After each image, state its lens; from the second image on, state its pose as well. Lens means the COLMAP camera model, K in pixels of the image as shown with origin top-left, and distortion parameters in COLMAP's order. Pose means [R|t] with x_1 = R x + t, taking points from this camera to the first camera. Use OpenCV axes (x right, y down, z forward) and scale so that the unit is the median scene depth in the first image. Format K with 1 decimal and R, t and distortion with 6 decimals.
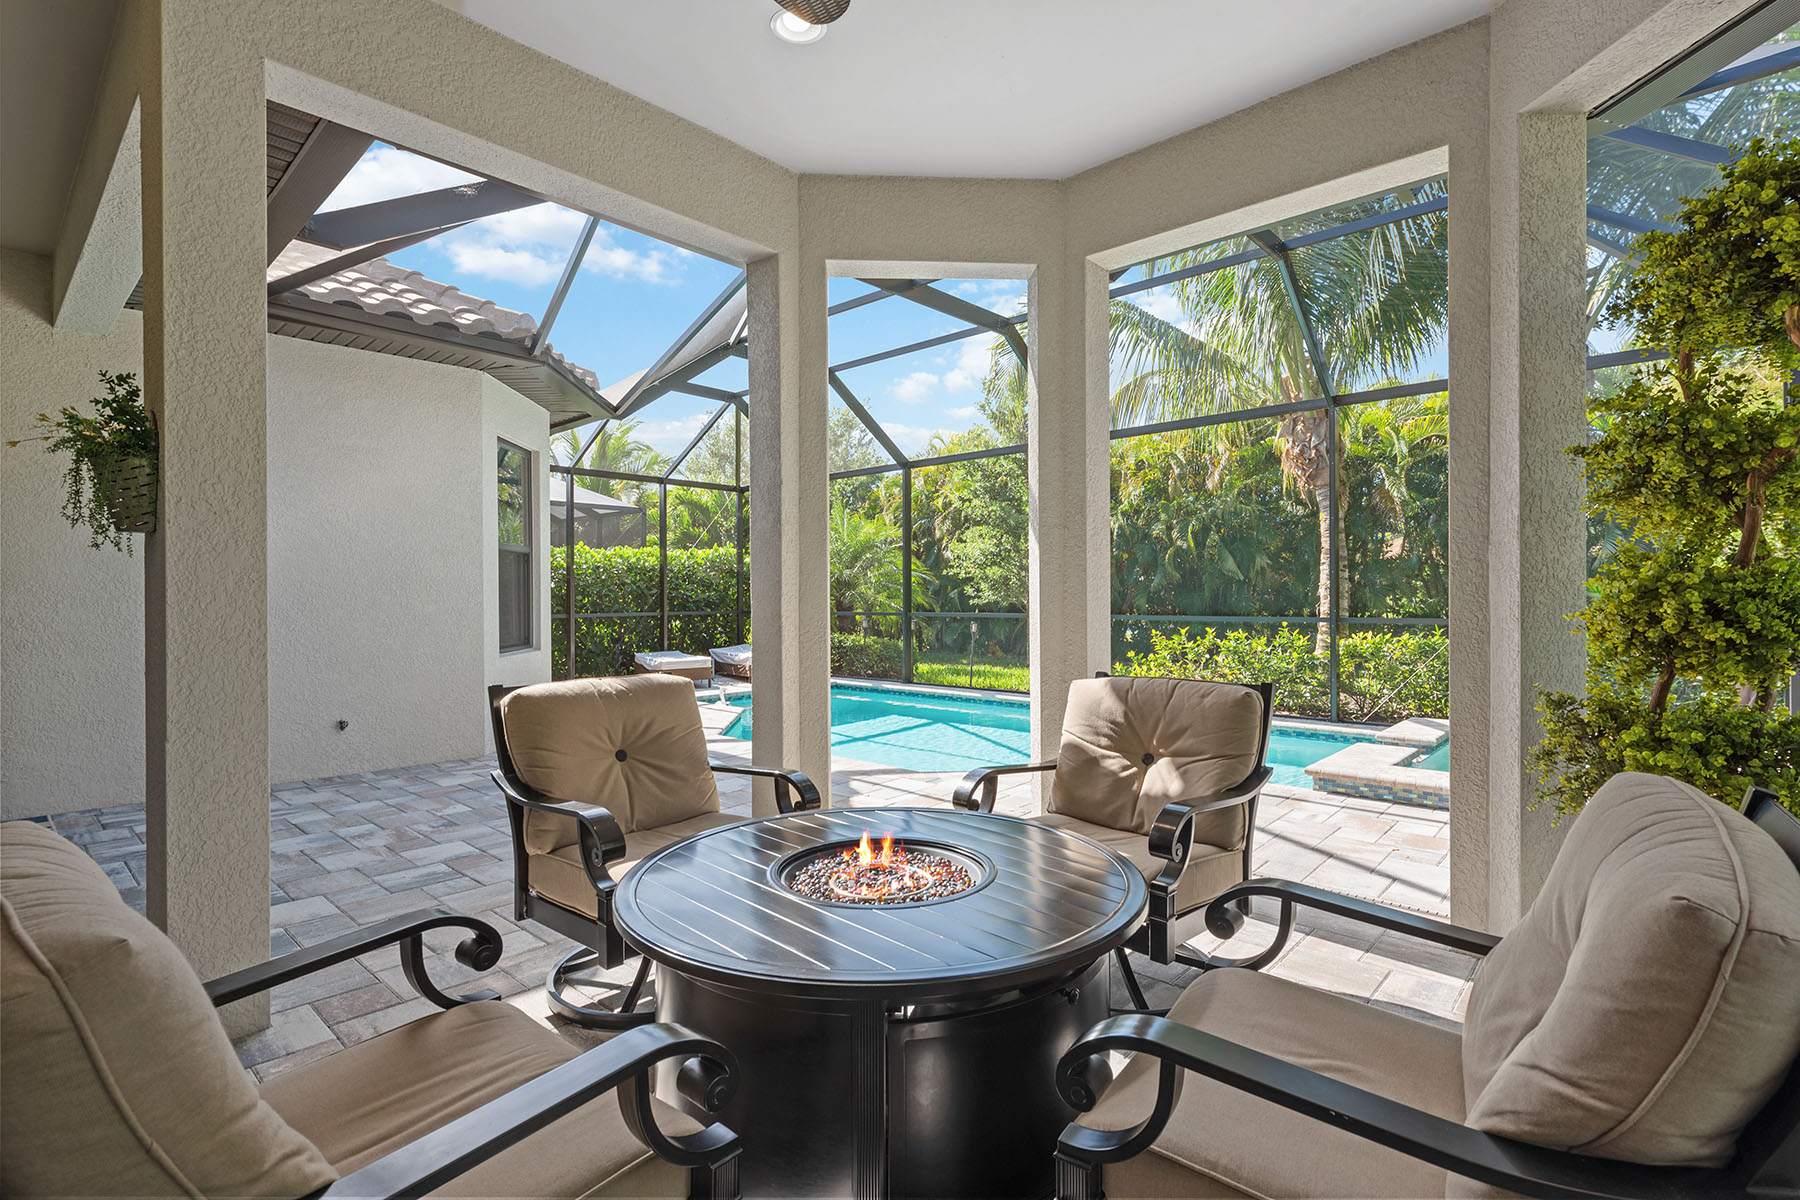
lens RADIAL K [[841.2, 0, 889.0], [0, 841.2, 593.2], [0, 0, 1]] dist [-0.001974, -0.000278]
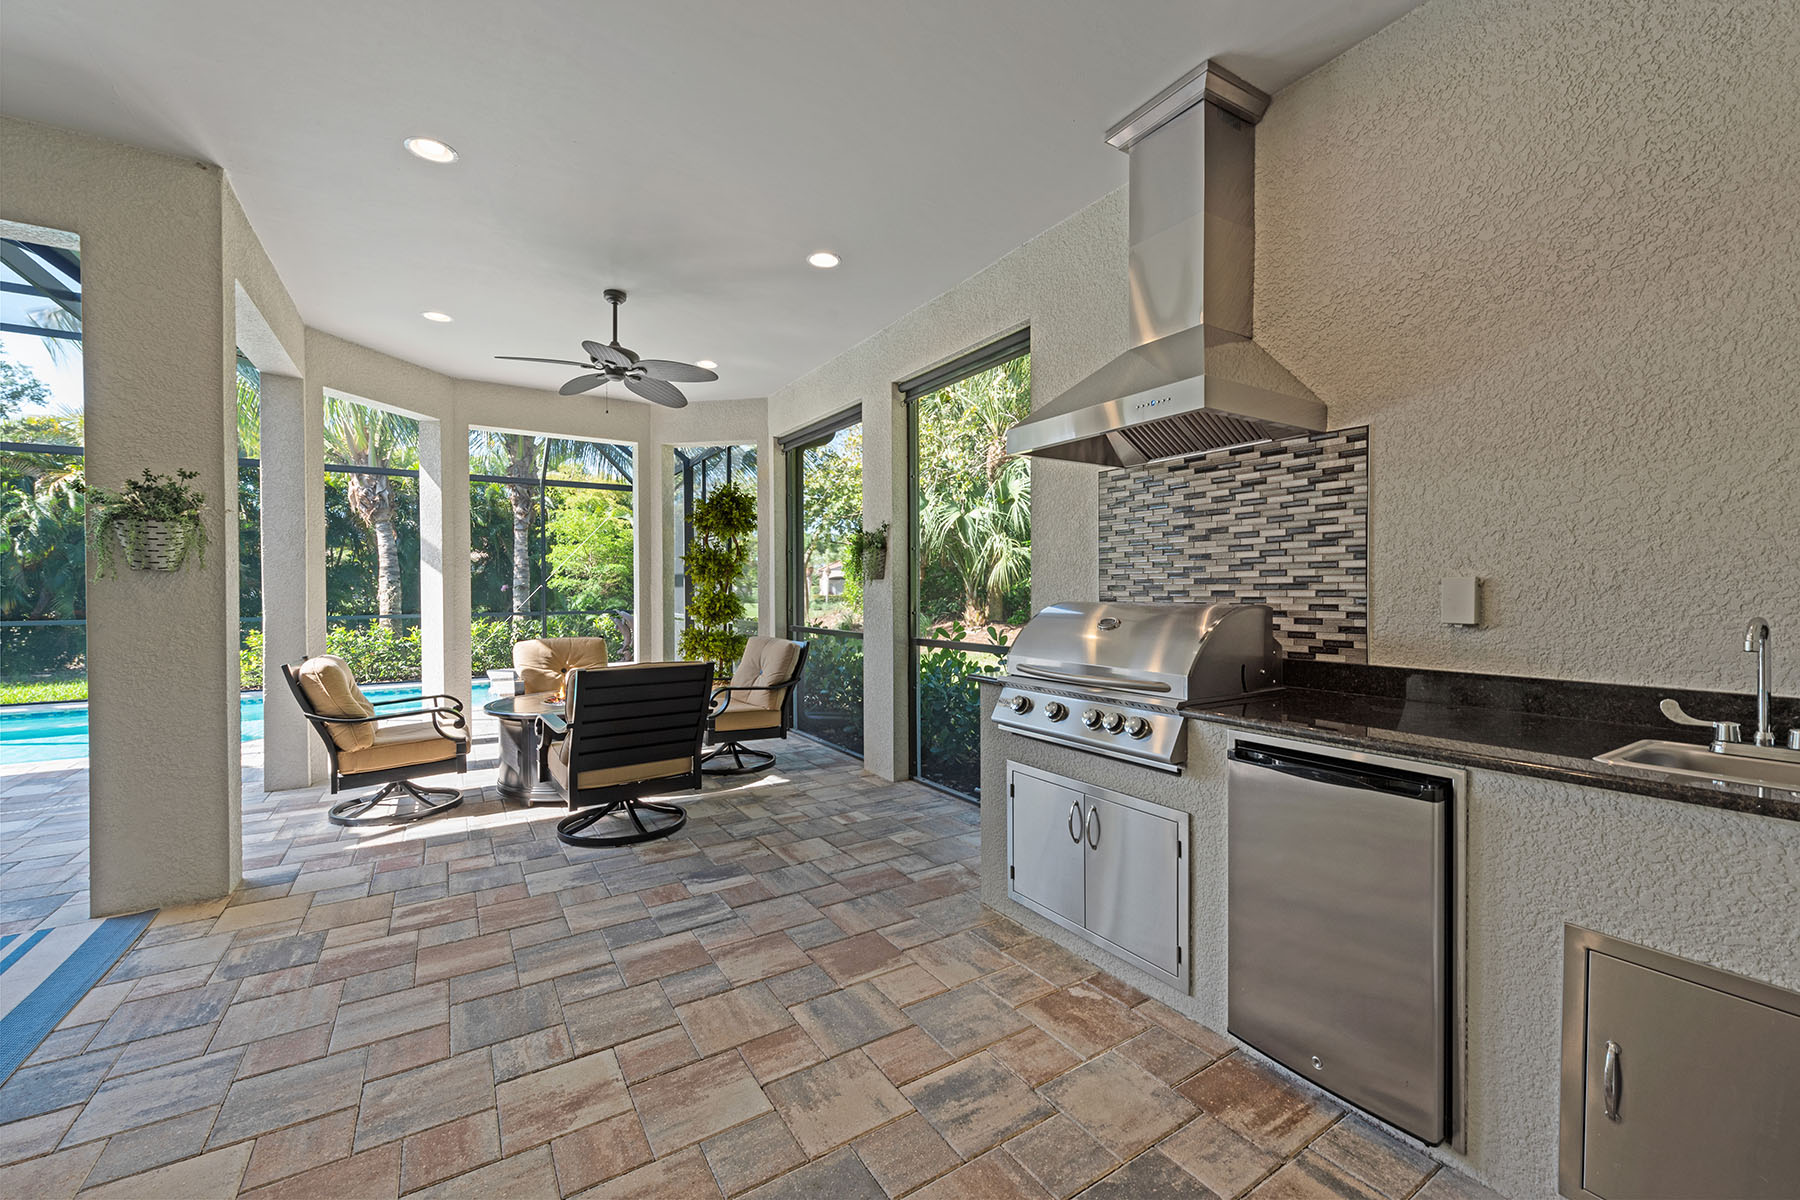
lens RADIAL K [[726.7, 0, 915.5], [0, 726.7, 603.6], [0, 0, 1]] dist [0.000569, 0.000095]
pose [[0.240831, -0.009308, 0.970522, -0.336628], [-0.002240, 0.999946, 0.010146, -0.004254], [-0.970565, -0.004618, 0.240797, -0.110245]]
